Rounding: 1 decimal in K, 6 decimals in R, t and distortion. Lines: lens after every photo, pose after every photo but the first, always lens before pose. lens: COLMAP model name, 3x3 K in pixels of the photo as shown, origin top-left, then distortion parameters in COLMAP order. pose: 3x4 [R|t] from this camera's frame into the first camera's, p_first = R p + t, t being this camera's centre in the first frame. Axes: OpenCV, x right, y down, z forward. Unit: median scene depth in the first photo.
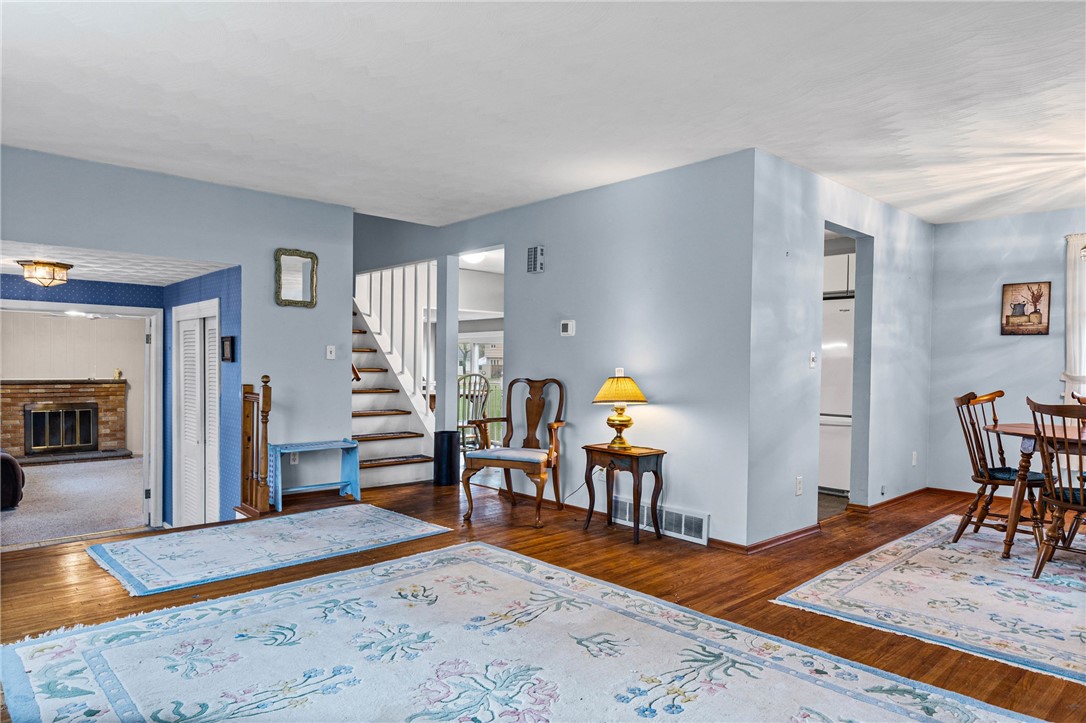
lens RADIAL K [[670.3, 0, 534.8], [0, 670.3, 379.0], [0, 0, 1]] dist [0.006023, -0.002368]
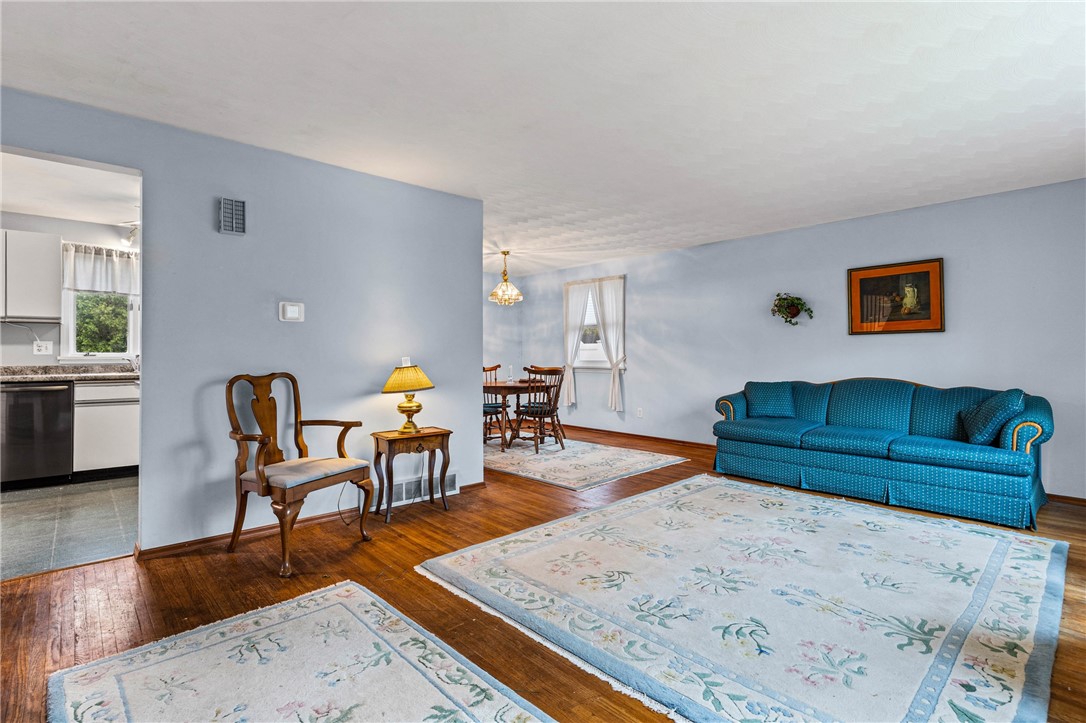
lens RADIAL K [[518.4, 0, 540.7], [0, 518.4, 352.2], [0, 0, 1]] dist [-0.003591, -0.001575]
pose [[0.002621, -0.010138, 0.999945, -0.678633], [0.024395, 0.999652, 0.010071, -0.027330], [-0.999699, 0.024367, 0.002868, 0.765130]]
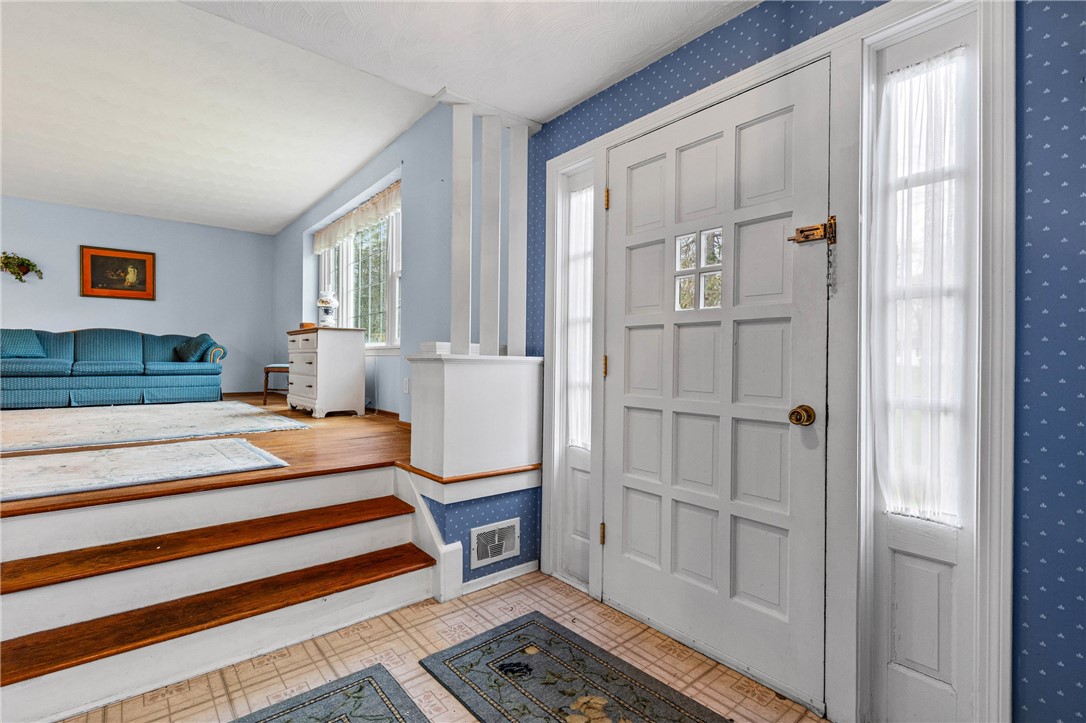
lens RADIAL K [[488.9, 0, 537.0], [0, 488.9, 361.8], [0, 0, 1]] dist [0.007785, -0.002295]
pose [[-0.998578, -0.023126, 0.048025, -0.943968], [-0.021510, 0.999194, 0.033892, 0.089123], [-0.048770, 0.032810, -0.998271, 1.531113]]
